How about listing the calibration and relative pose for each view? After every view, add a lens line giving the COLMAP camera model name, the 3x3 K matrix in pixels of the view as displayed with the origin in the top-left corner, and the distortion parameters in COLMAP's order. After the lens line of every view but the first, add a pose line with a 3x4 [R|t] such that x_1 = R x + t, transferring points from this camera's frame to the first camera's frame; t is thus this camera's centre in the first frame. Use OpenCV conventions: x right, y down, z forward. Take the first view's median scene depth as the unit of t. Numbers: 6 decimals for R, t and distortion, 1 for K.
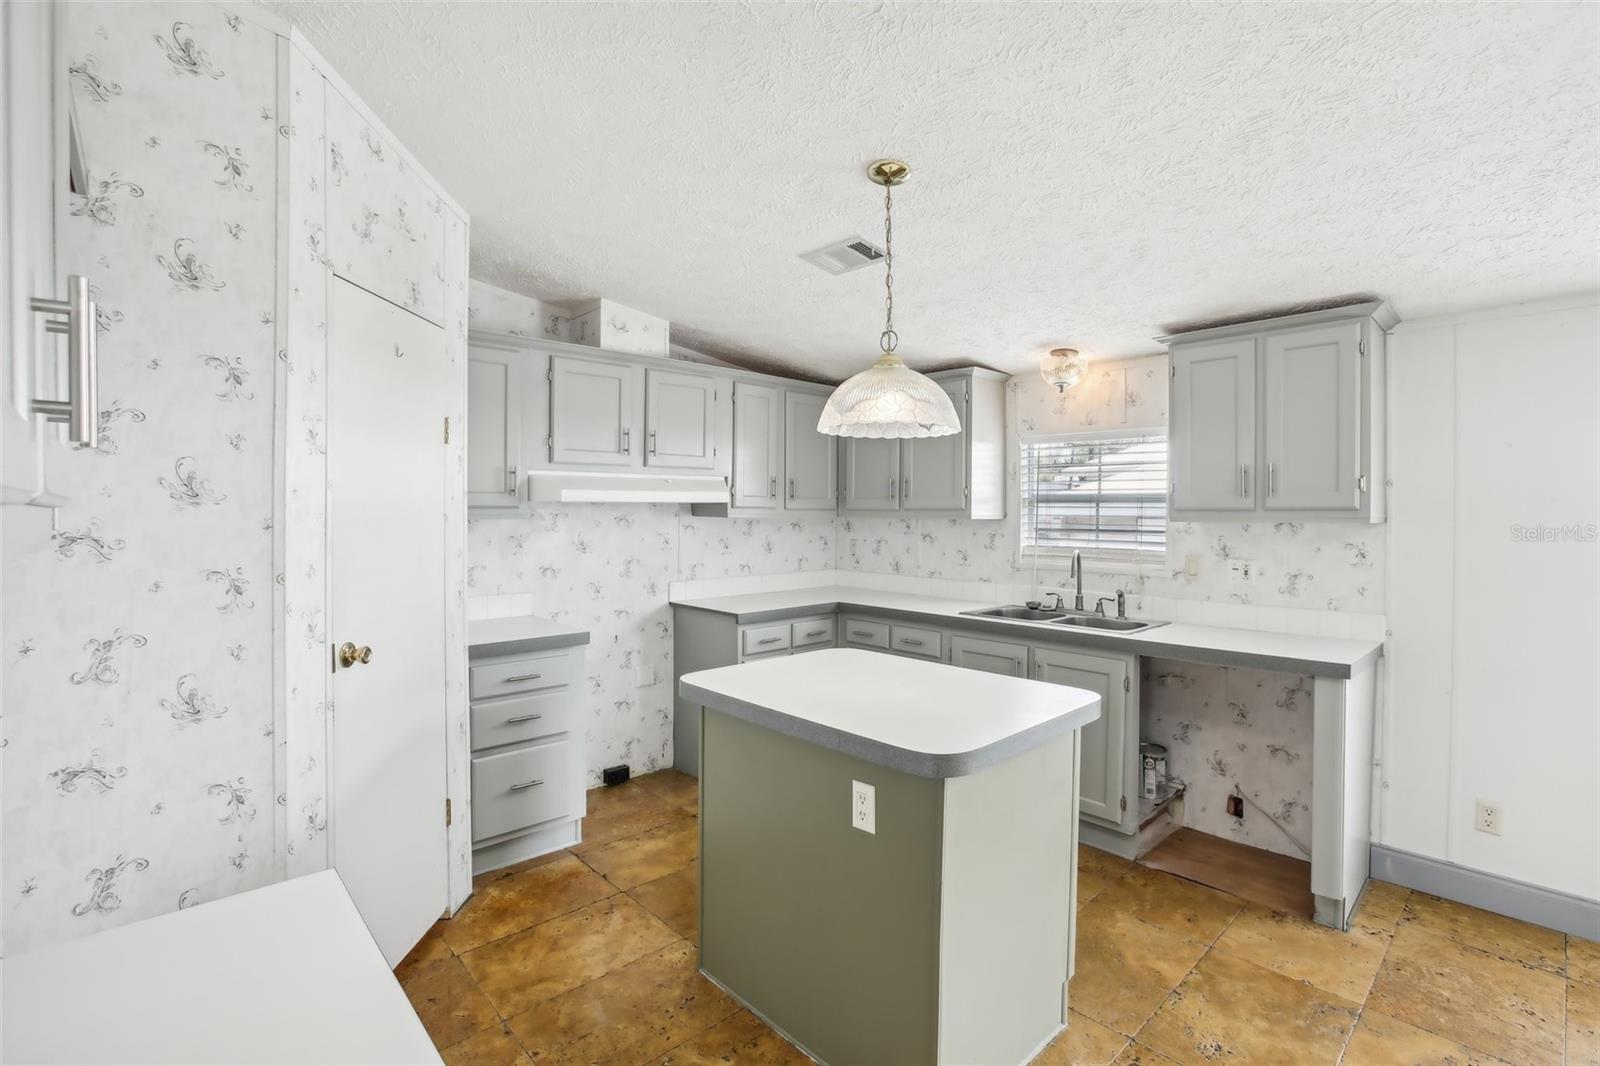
lens RADIAL K [[740.3, 0, 798.8], [0, 740.3, 524.6], [0, 0, 1]] dist [-0.049840, 0.018667]
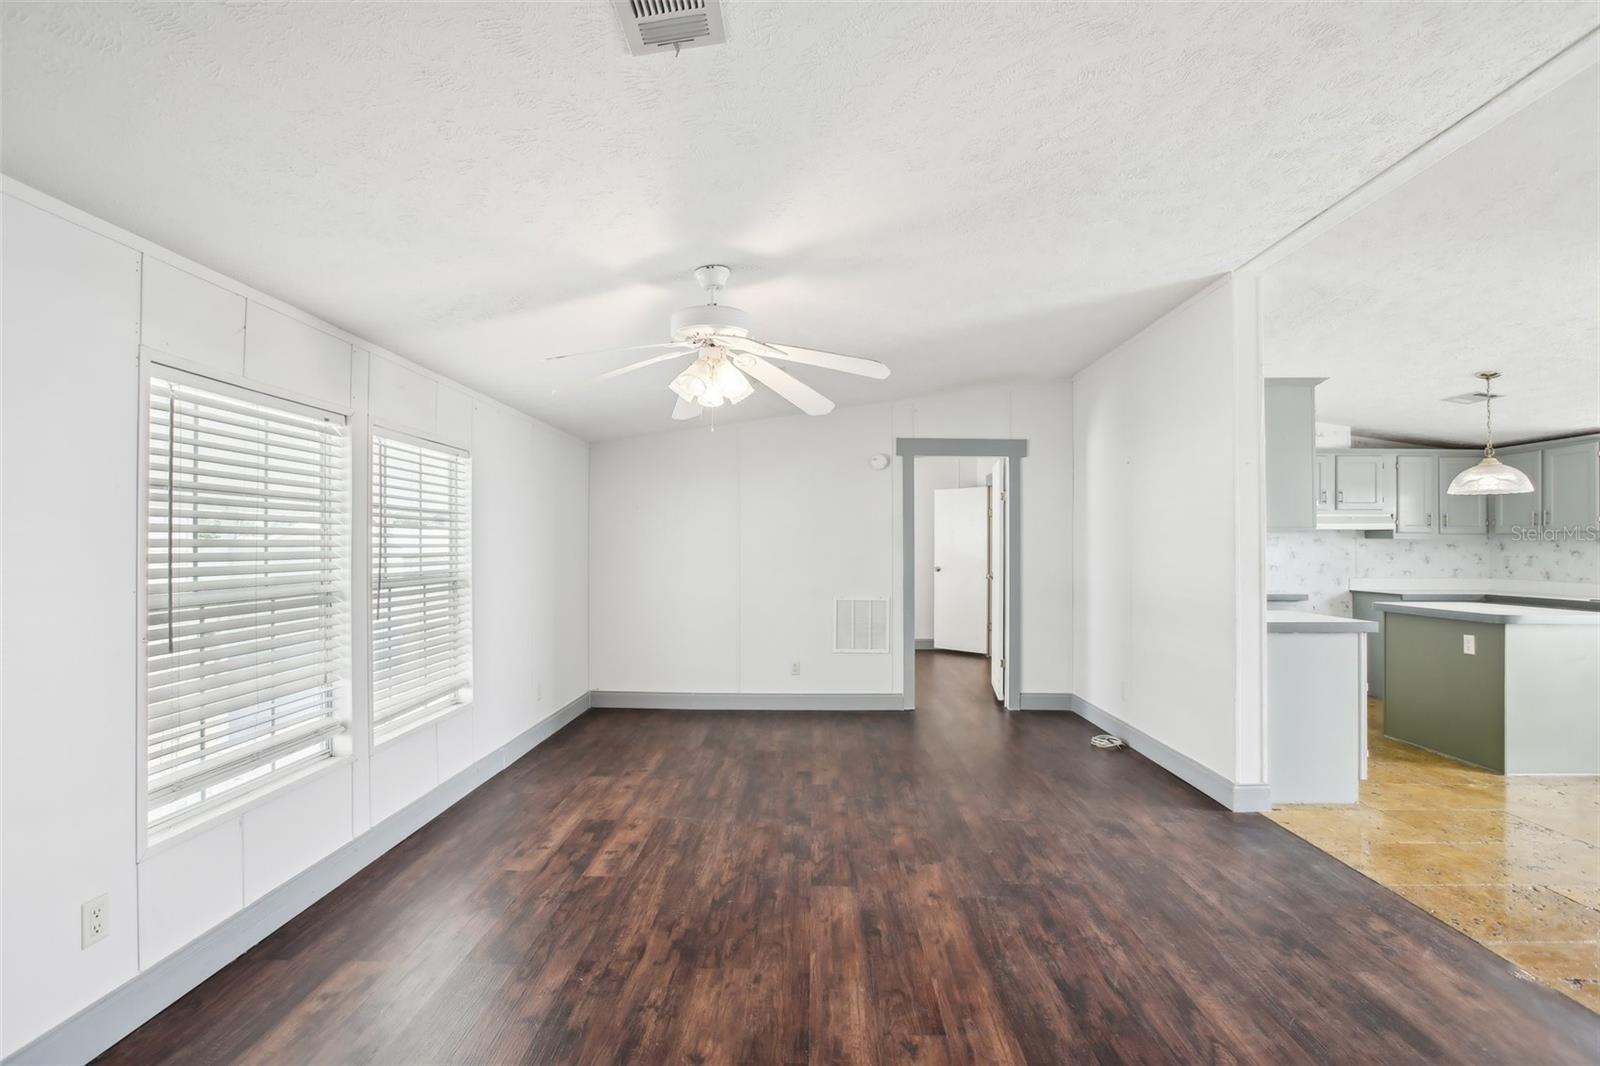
lens RADIAL K [[743.2, 0, 791.4], [0, 743.2, 530.2], [0, 0, 1]] dist [-0.066309, 0.029542]
pose [[0.713138, -0.014664, -0.700870, 0.074062], [-0.017565, 0.999094, -0.038776, 0.059342], [0.700804, 0.039963, 0.712234, -1.125313]]
